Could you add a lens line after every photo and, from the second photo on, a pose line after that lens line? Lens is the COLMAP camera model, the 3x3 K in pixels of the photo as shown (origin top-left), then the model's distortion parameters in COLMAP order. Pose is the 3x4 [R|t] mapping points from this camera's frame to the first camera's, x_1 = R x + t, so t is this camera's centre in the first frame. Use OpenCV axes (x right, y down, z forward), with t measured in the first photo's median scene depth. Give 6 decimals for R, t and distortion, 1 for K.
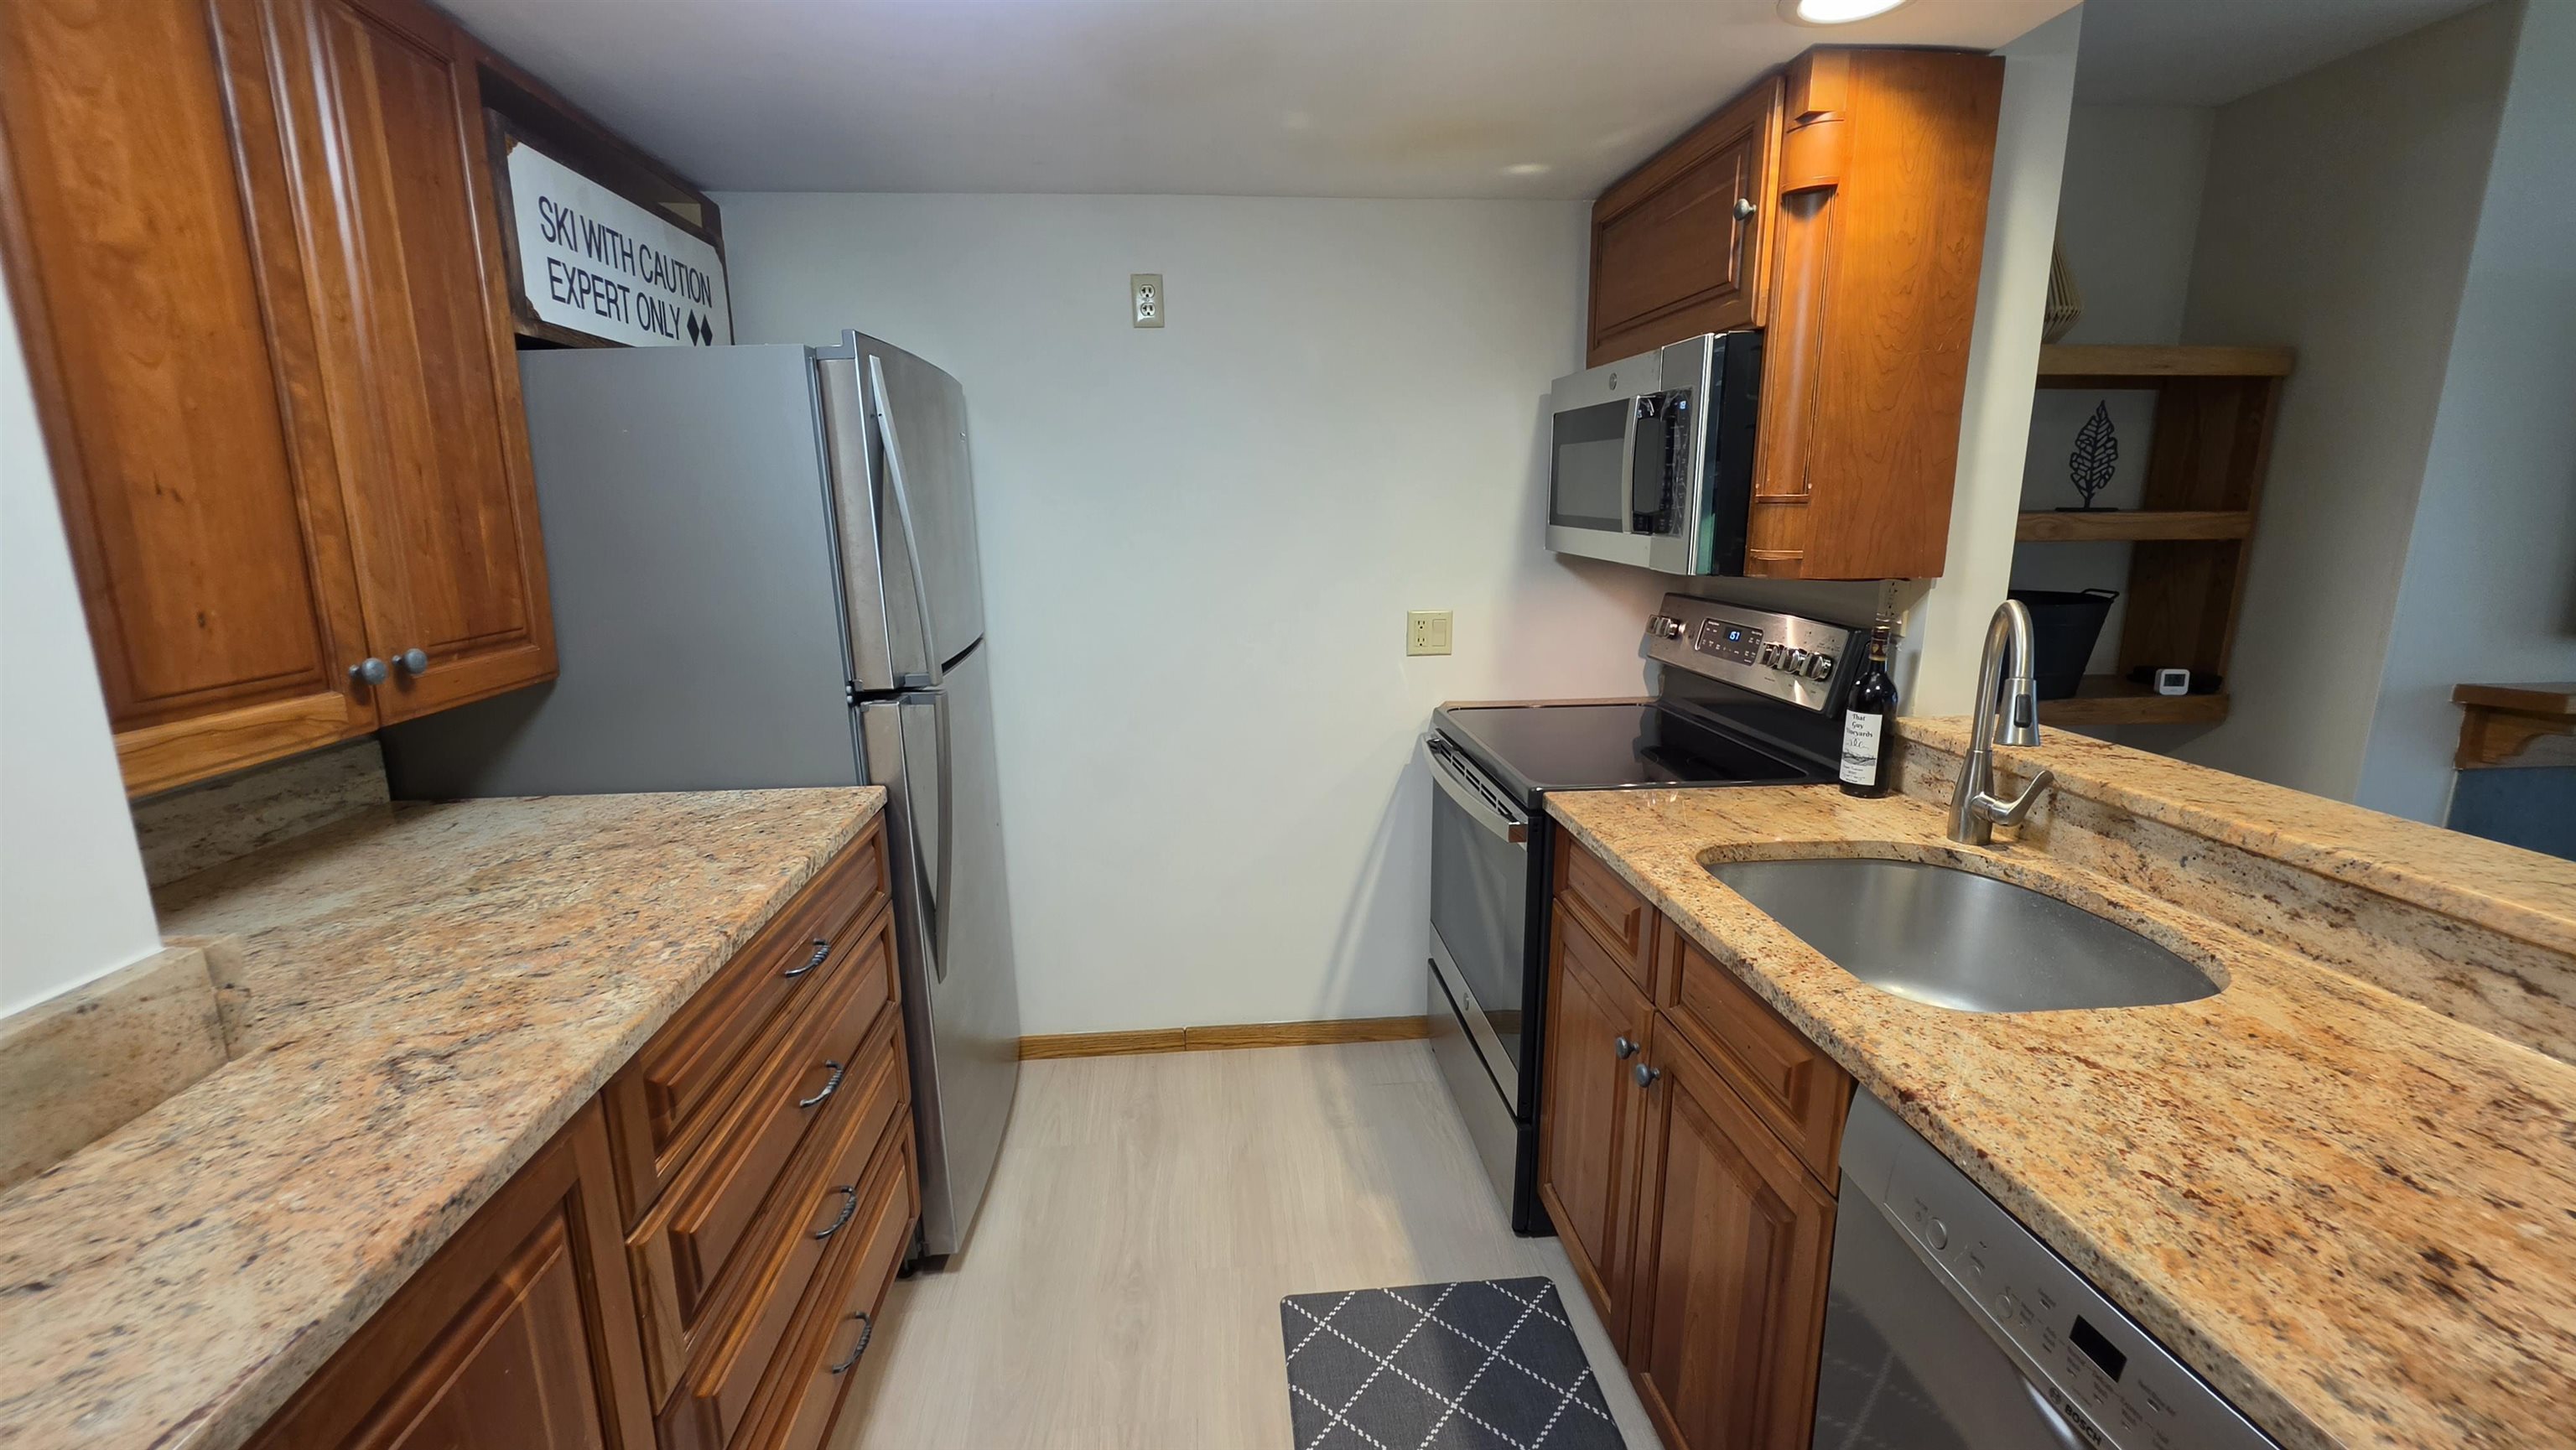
lens RADIAL K [[1036.1, 0, 1276.4], [0, 1036.1, 722.1], [0, 0, 1]] dist [-0.006890, 0.001436]
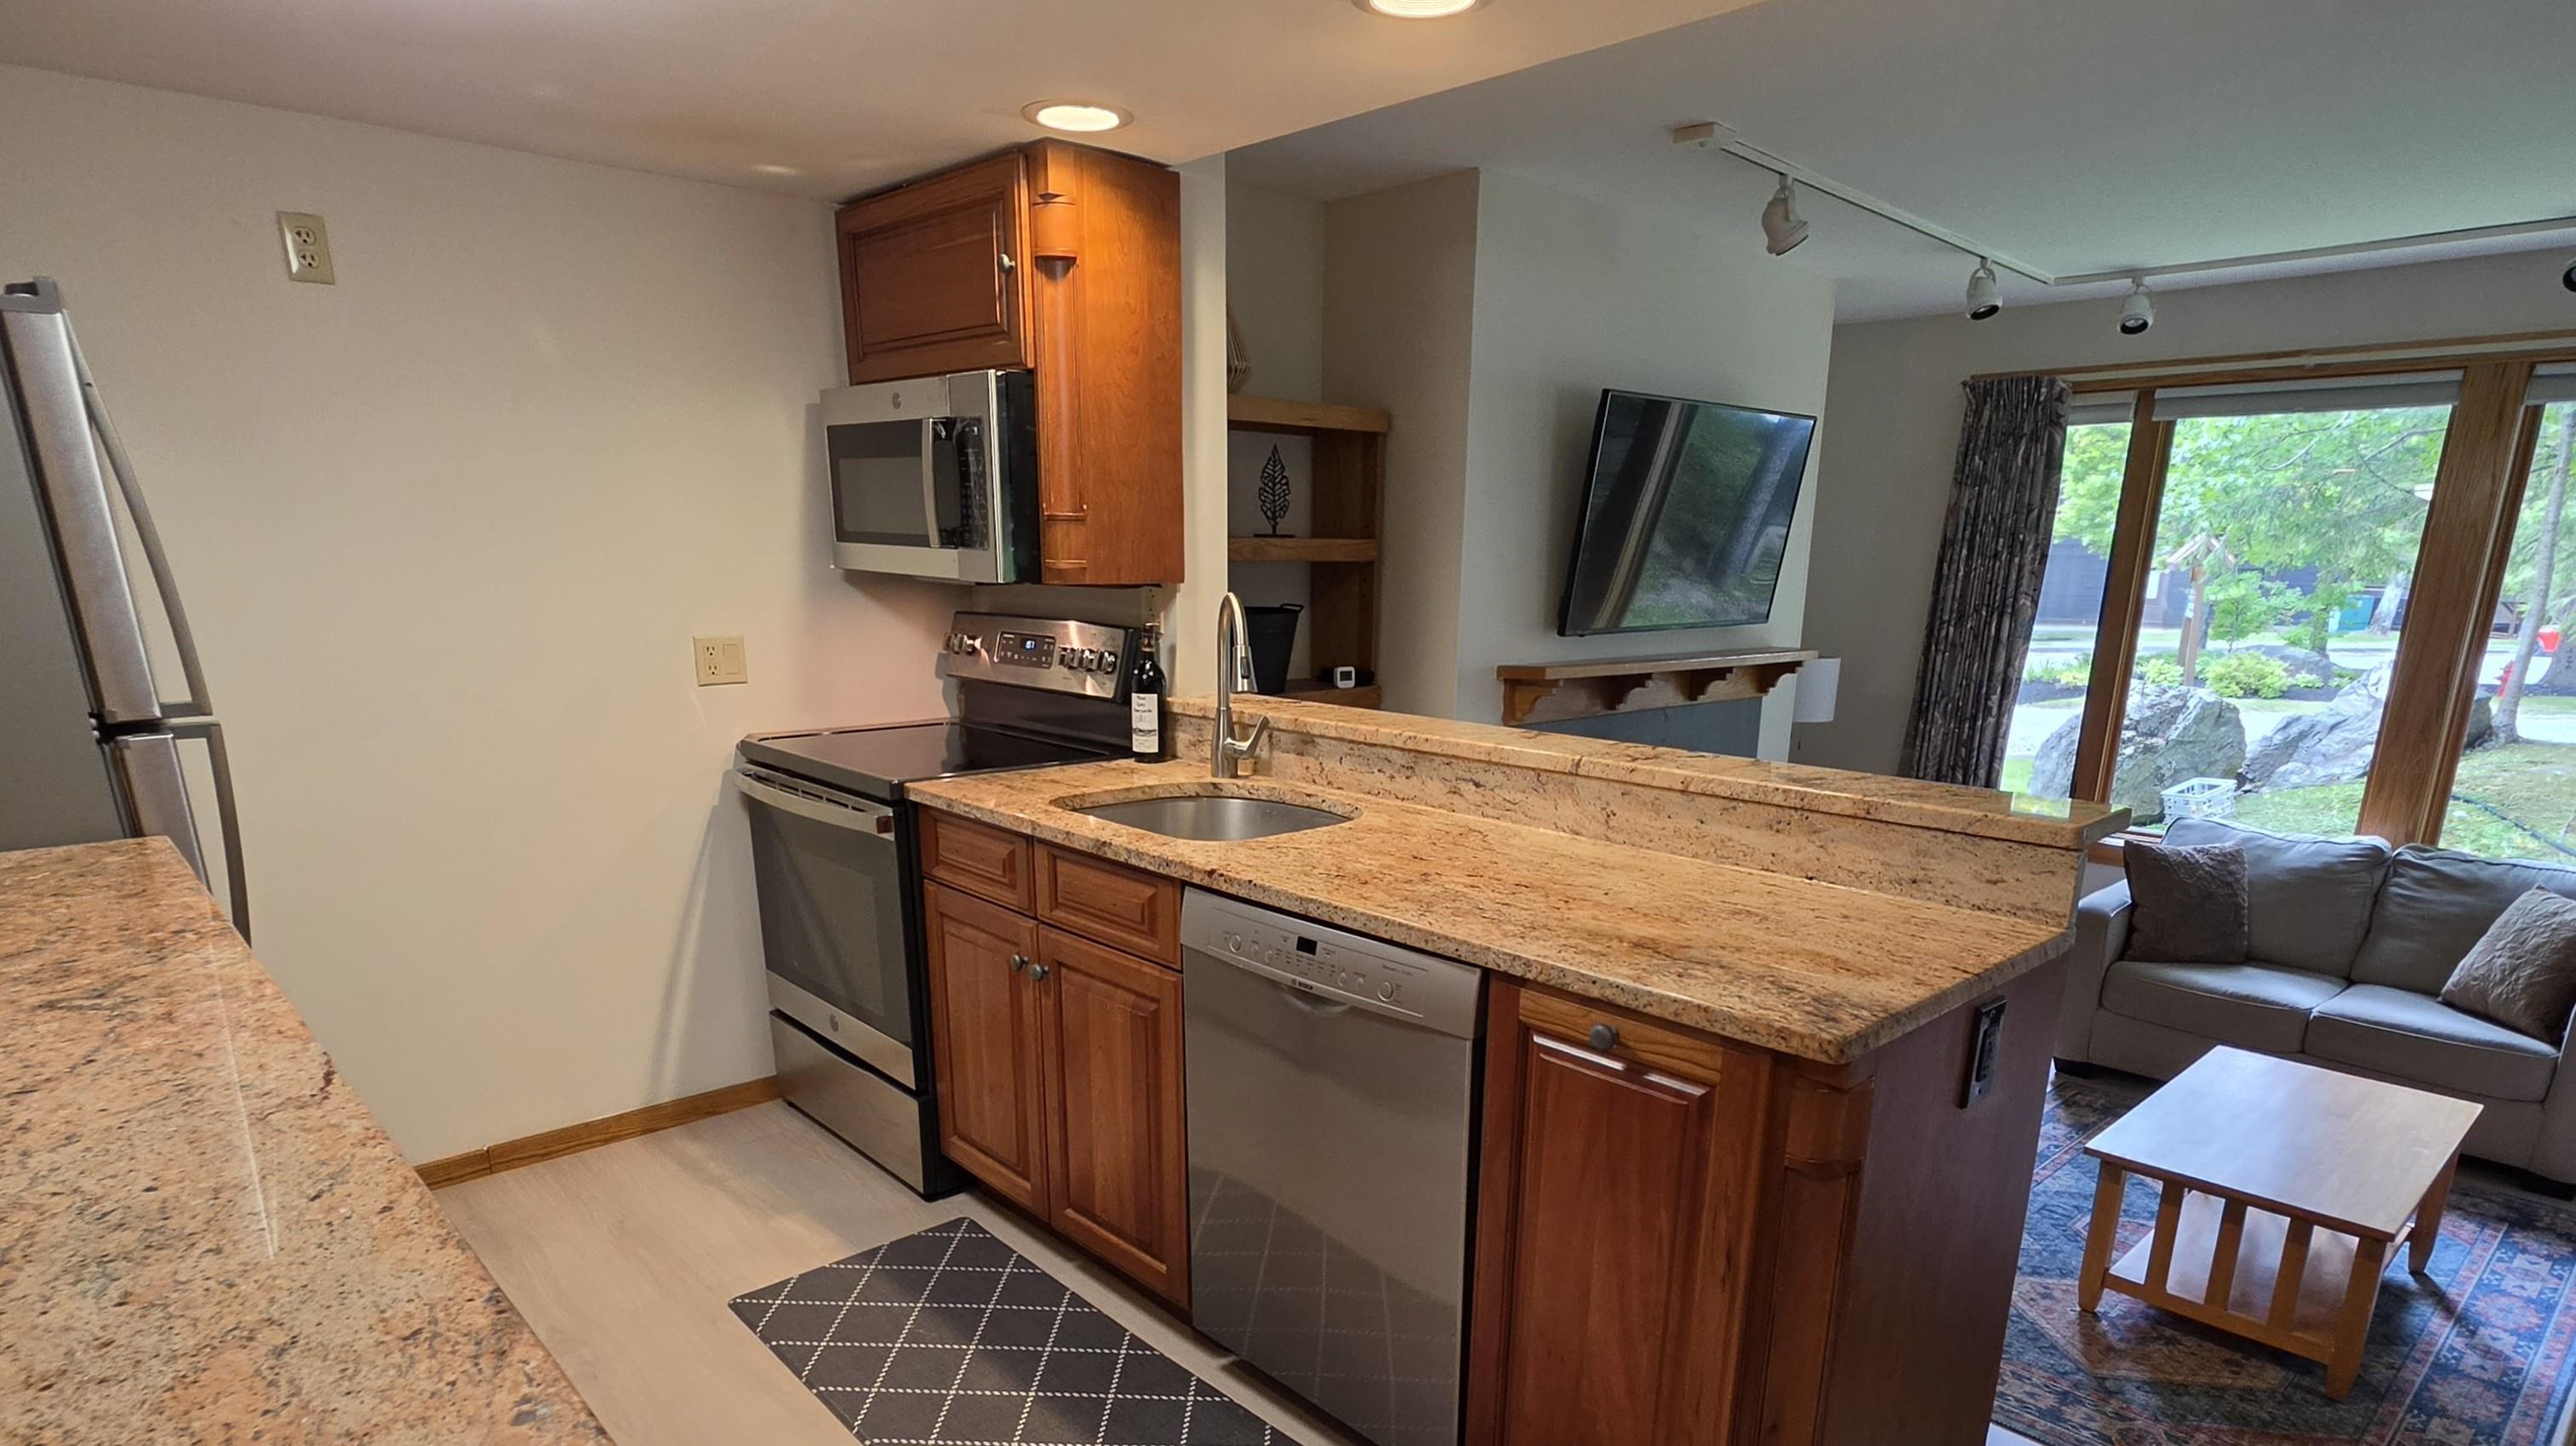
lens RADIAL K [[1378.9, 0, 1310.1], [0, 1378.9, 953.3], [0, 0, 1]] dist [-0.007750, 0.000866]
pose [[0.784547, -0.161141, 0.598766, -0.333757], [0.109259, 0.986459, 0.122318, 0.122233], [-0.610368, -0.030544, 0.791529, -0.466650]]
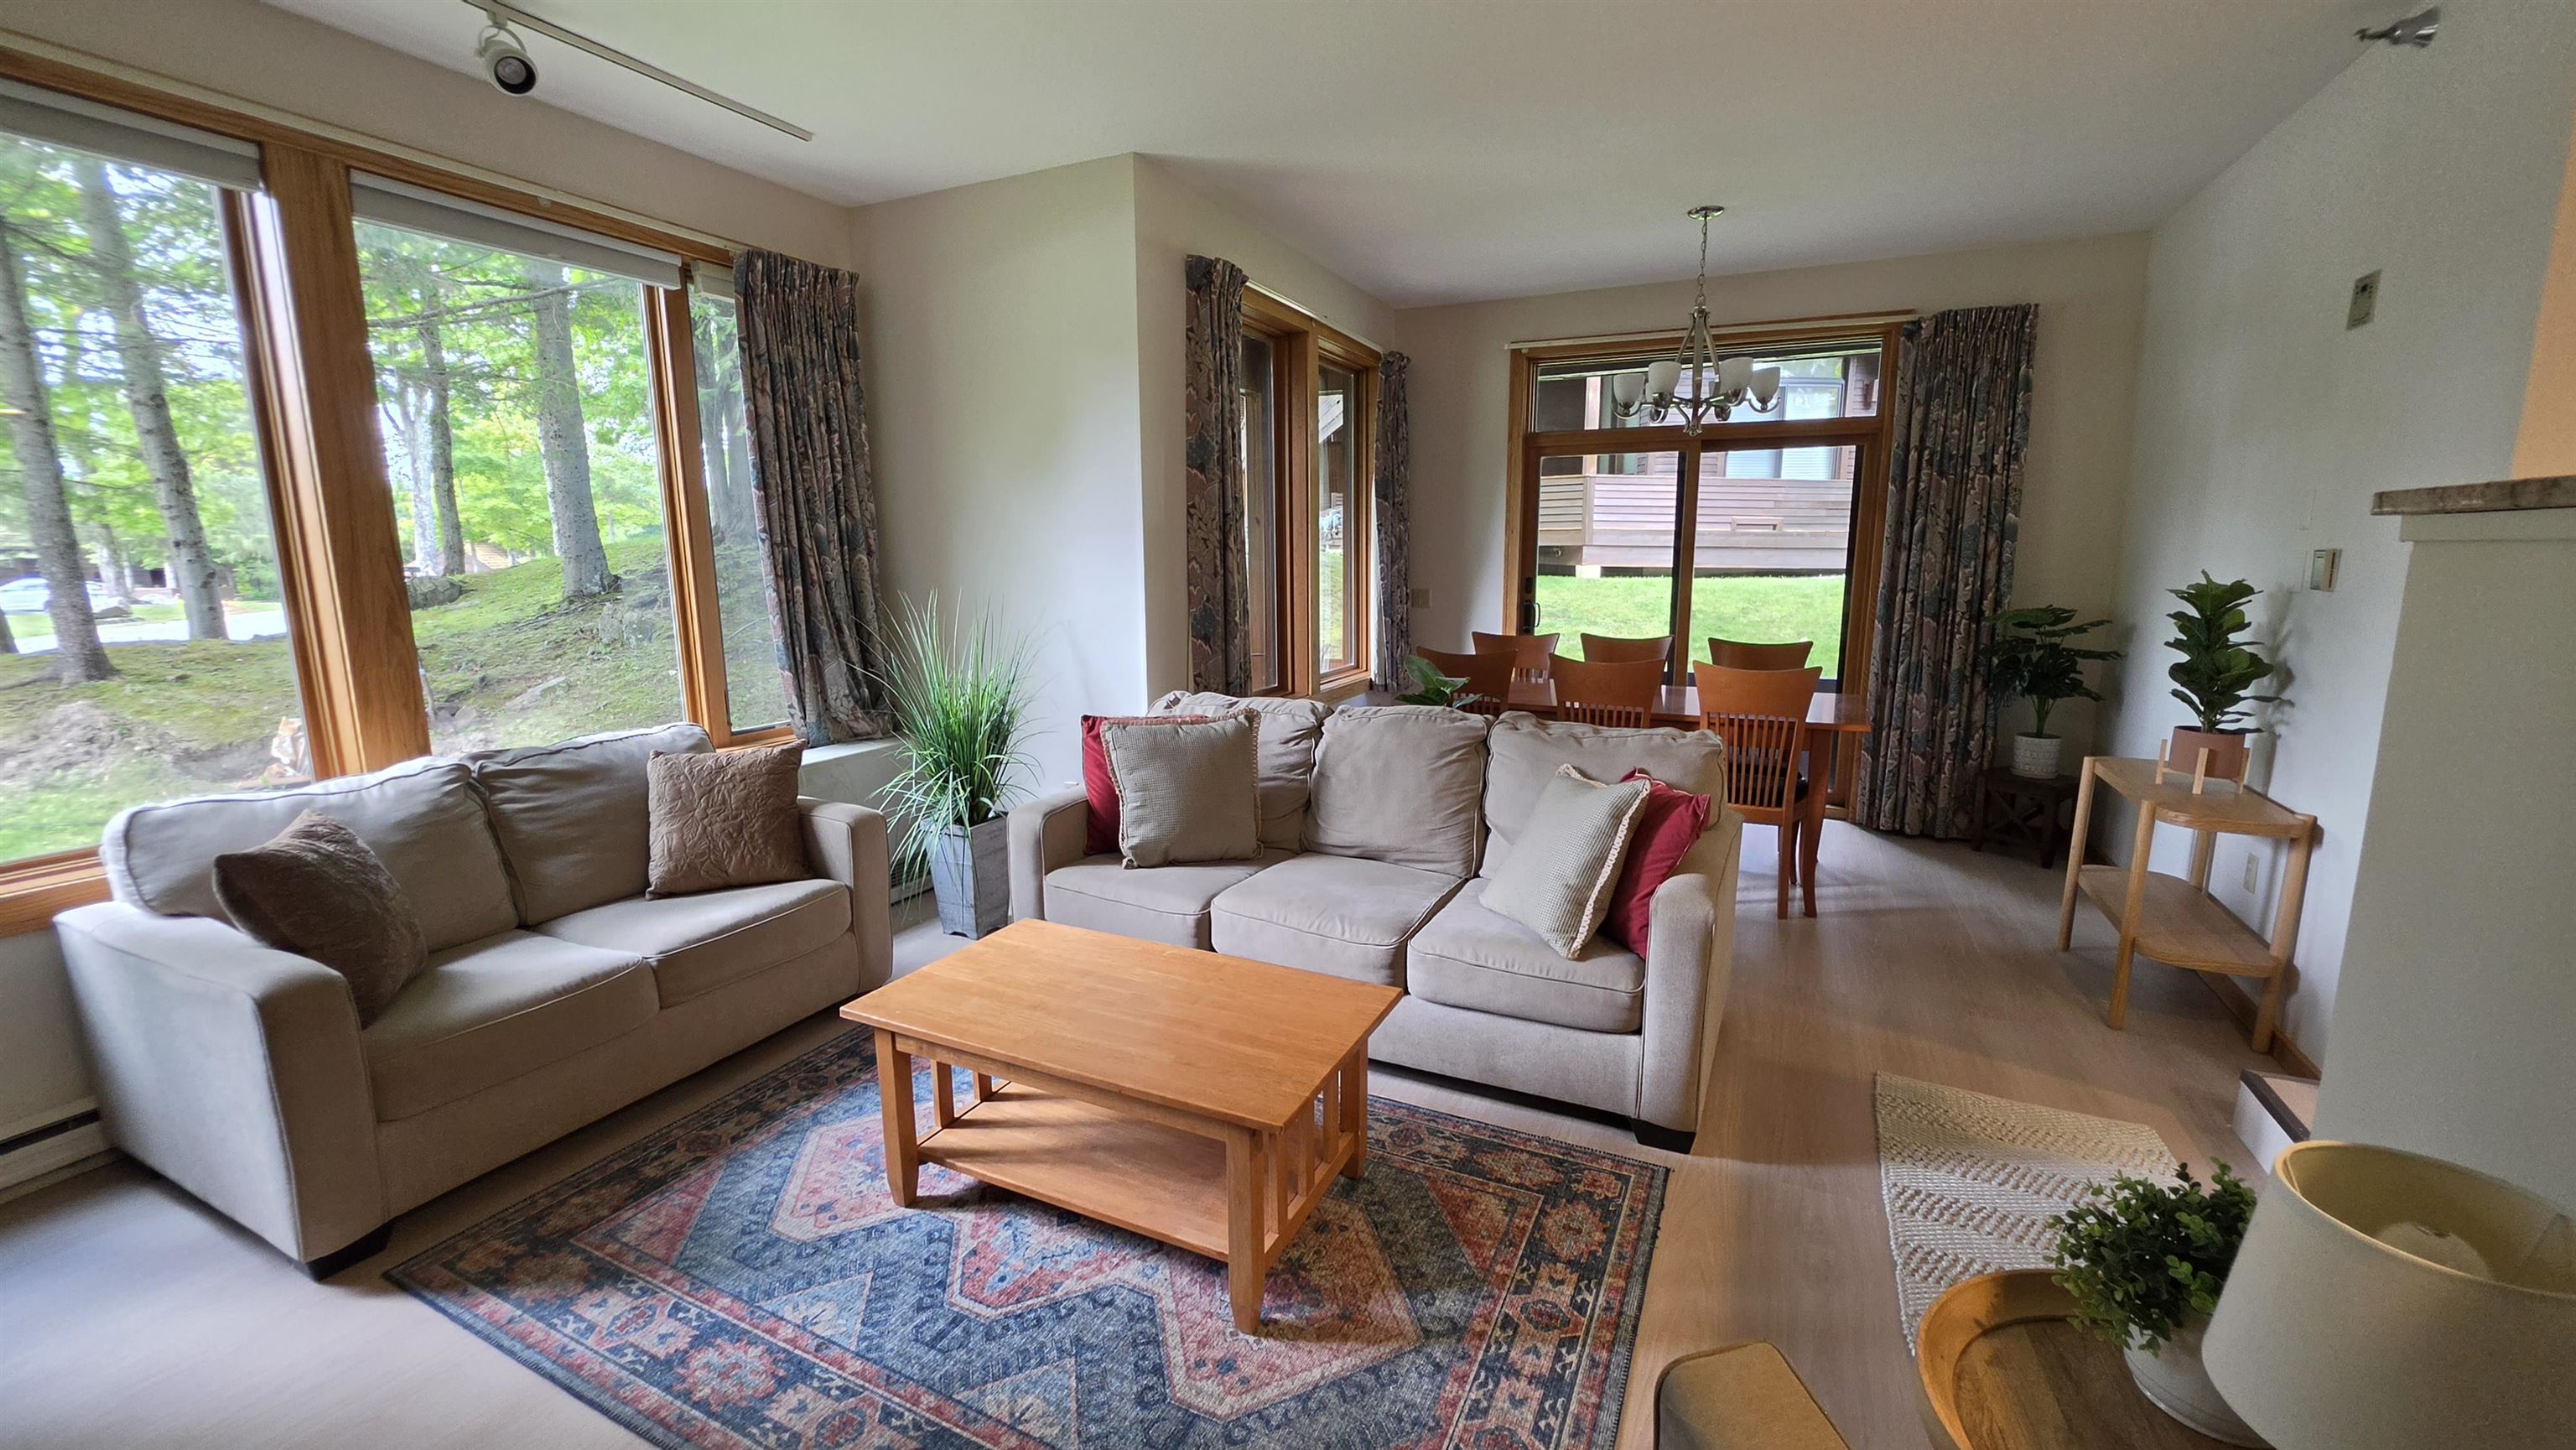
lens RADIAL K [[1036.1, 0, 1286.1], [0, 1036.1, 720.6], [0, 0, 1]] dist [-0.006890, 0.001436]
pose [[-0.862427, -0.074989, 0.500597, 1.147070], [0.108847, 0.938356, 0.328086, 0.024776], [-0.494340, 0.337439, -0.801101, 1.086155]]
